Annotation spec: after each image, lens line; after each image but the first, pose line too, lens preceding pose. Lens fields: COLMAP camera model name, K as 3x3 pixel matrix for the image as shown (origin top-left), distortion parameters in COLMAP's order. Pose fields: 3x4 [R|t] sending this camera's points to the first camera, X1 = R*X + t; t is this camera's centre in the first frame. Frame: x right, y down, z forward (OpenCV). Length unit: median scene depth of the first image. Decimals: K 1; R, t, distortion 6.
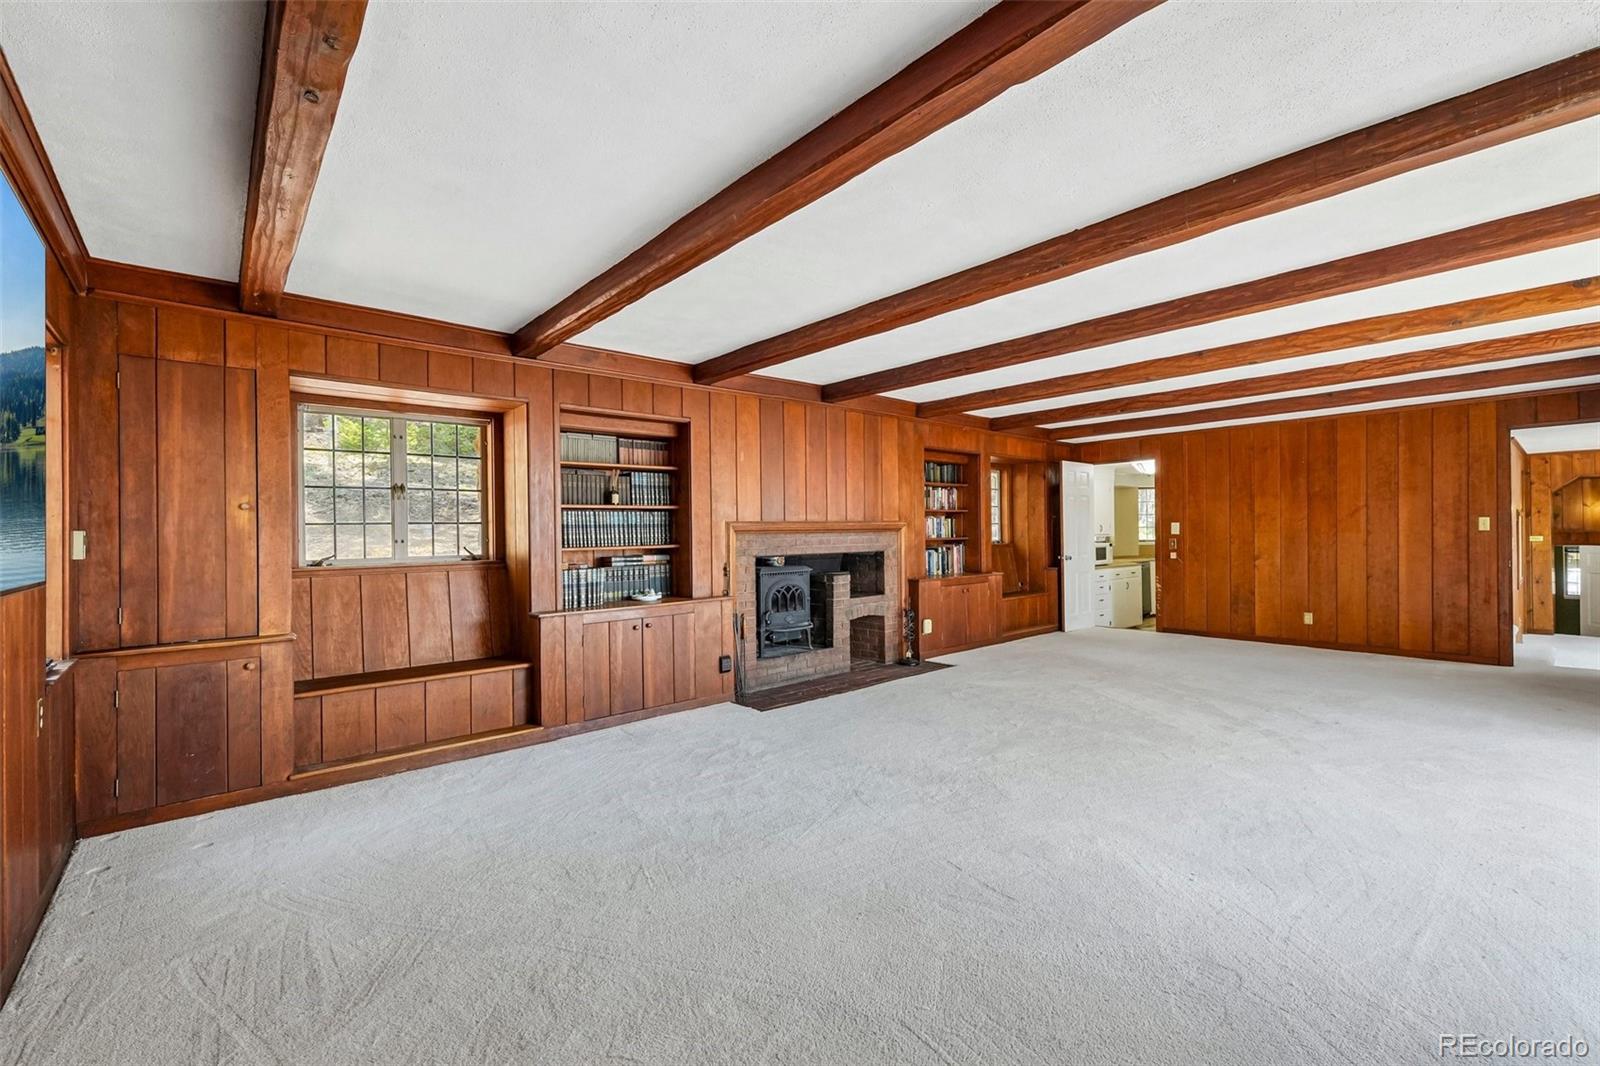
lens RADIAL K [[681.9, 0, 804.5], [0, 681.9, 536.8], [0, 0, 1]] dist [-0.003123, 0.000129]
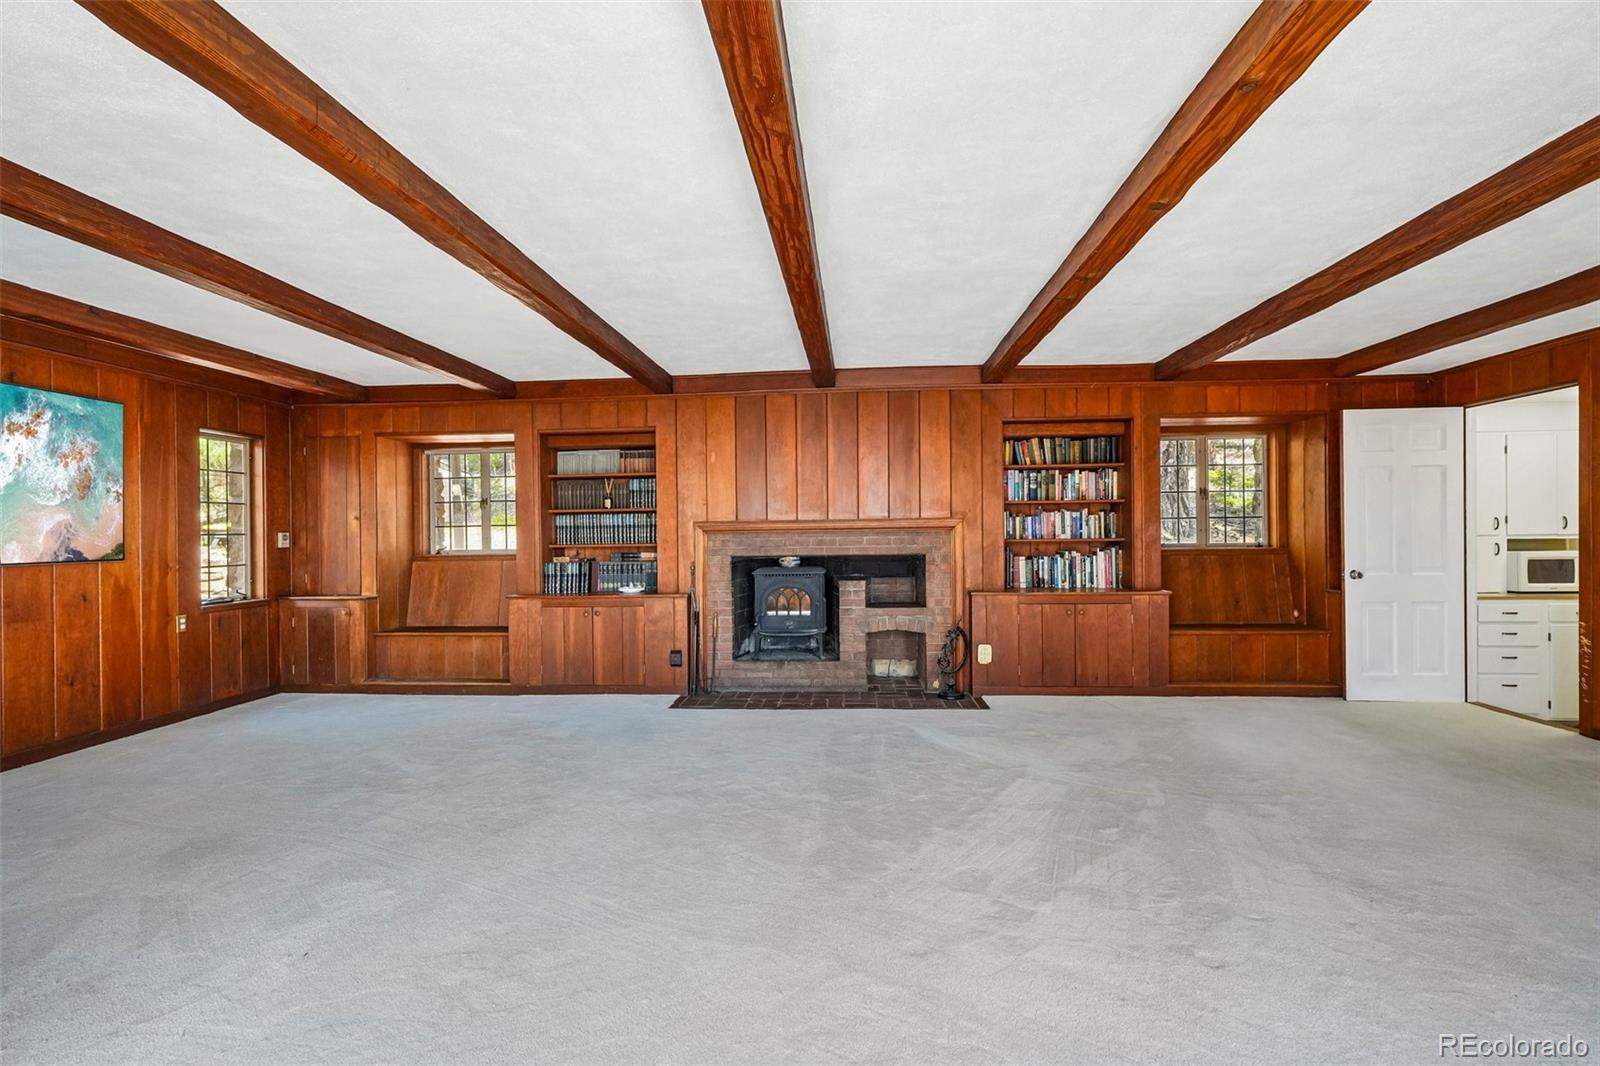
lens RADIAL K [[673.9, 0, 800.0], [0, 673.9, 533.0], [0, 0, 1]] dist [0.000323, 0.000161]
pose [[0.699814, 0.005533, -0.714303, 0.678725], [-0.002227, 0.999982, 0.005564, -0.010487], [0.714321, -0.002303, 0.699814, 0.370939]]
